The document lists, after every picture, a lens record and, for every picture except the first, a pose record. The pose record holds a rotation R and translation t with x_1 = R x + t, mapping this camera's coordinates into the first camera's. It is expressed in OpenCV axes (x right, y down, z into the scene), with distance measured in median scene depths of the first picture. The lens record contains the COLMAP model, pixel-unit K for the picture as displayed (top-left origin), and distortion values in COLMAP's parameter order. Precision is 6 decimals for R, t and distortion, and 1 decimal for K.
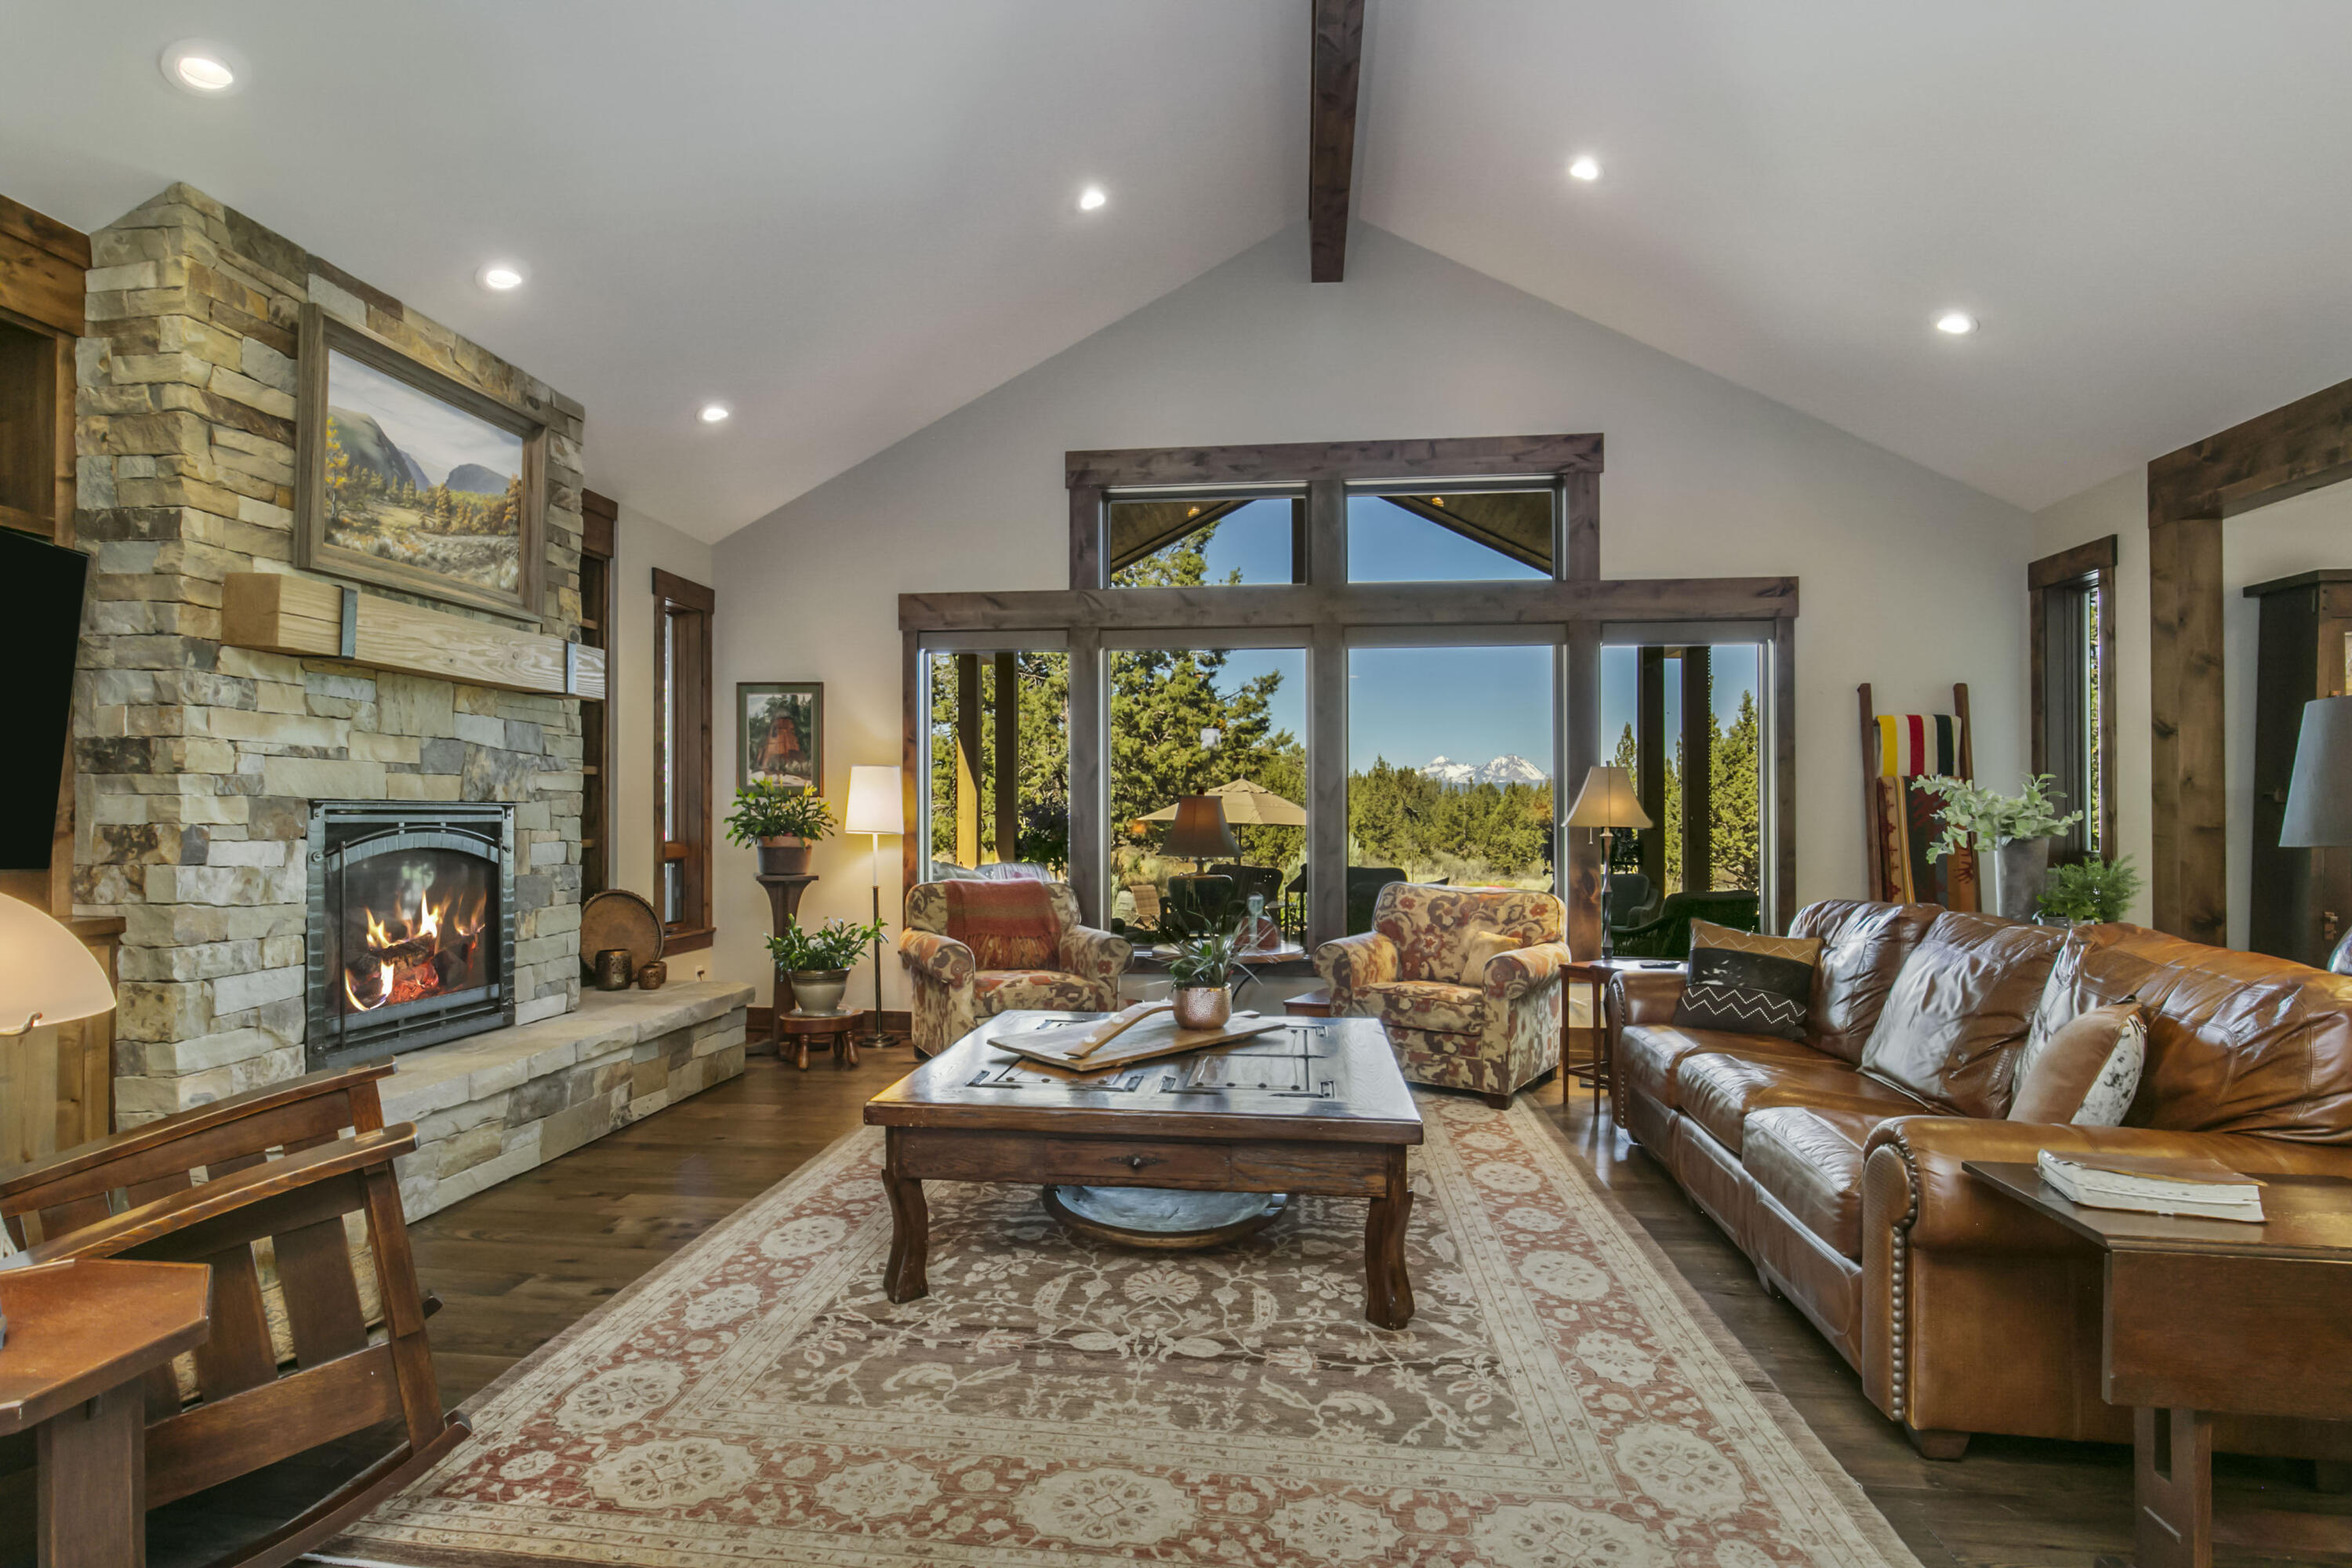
lens RADIAL K [[1138.2, 0, 1222.7], [0, 1138.2, 756.6], [0, 0, 1]] dist [0.000315, 0.000550]
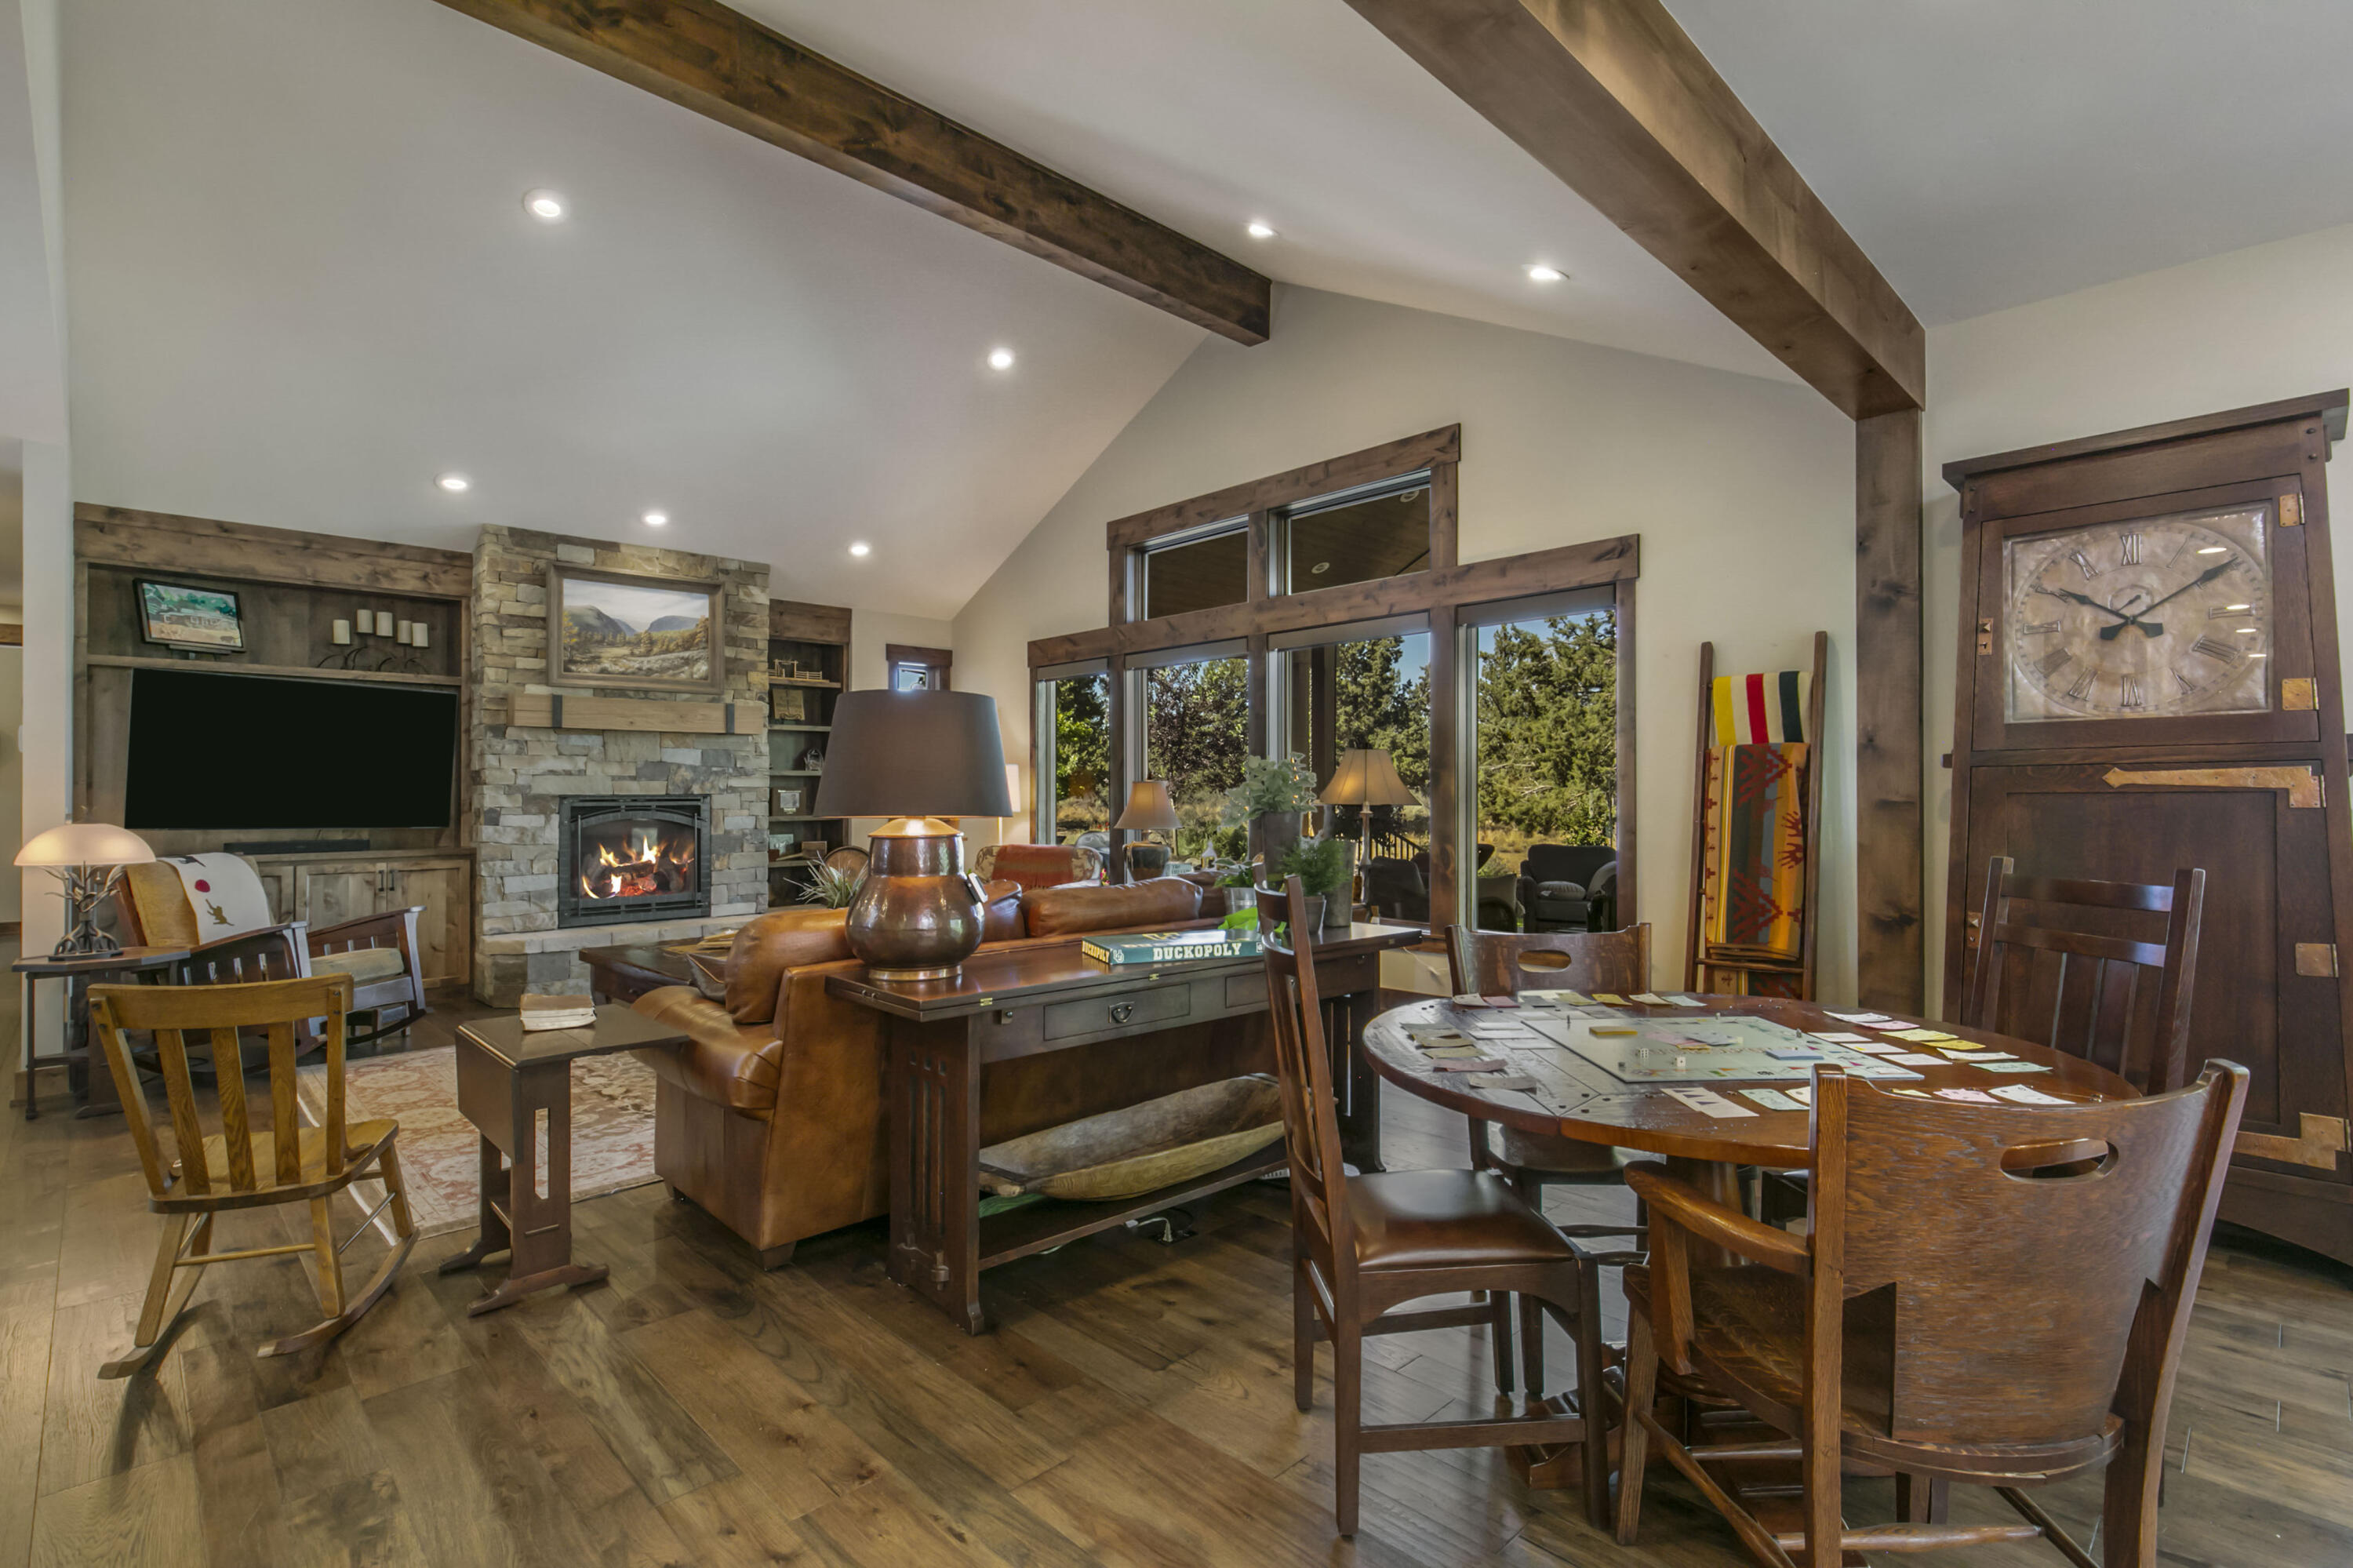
lens RADIAL K [[1100.8, 0, 1259.1], [0, 1100.8, 733.7], [0, 0, 1]] dist [0.010321, -0.000939]
pose [[0.790110, -0.043792, -0.611399, 0.947830], [0.041229, 0.998983, -0.018272, 0.009441], [0.611577, -0.010771, 0.791111, 0.114598]]
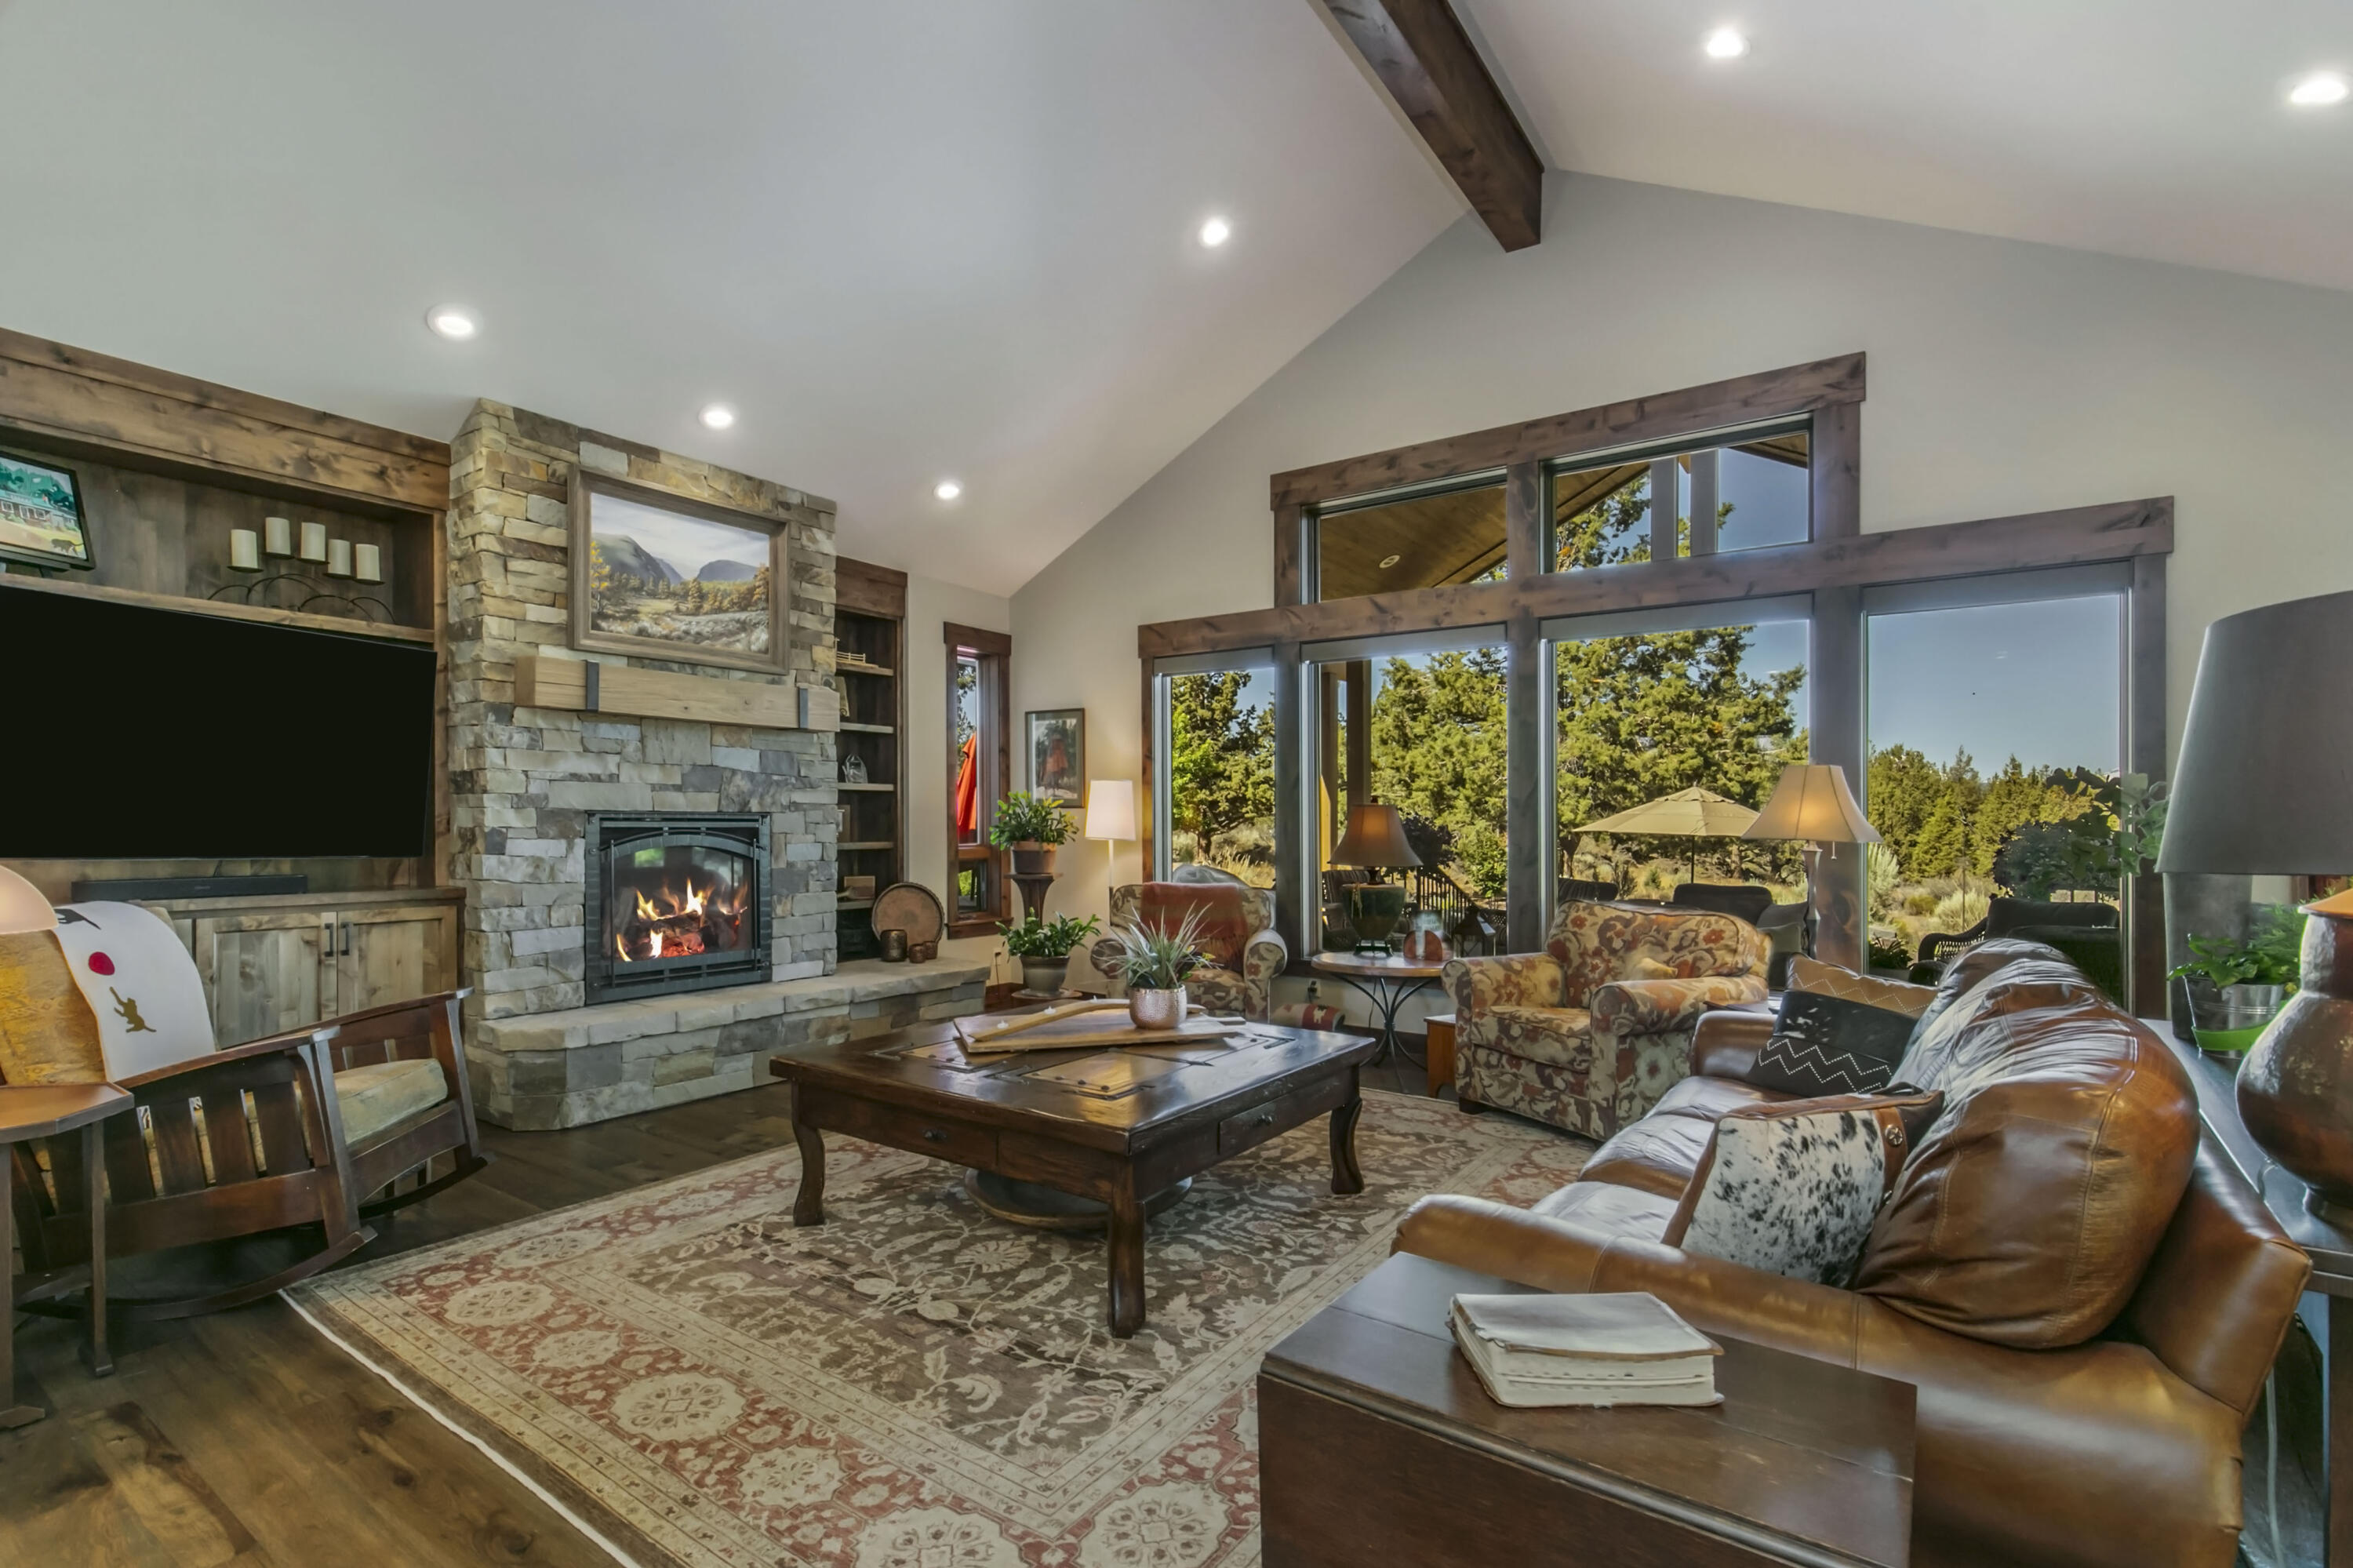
lens RADIAL K [[1100.8, 0, 1205.6], [0, 1100.8, 785.2], [0, 0, 1]] dist [0.010321, -0.000939]
pose [[0.876537, -0.014615, -0.481113, 0.355219], [0.021495, 0.999730, 0.008792, 0.006539], [0.480855, -0.018048, 0.876614, 0.101887]]
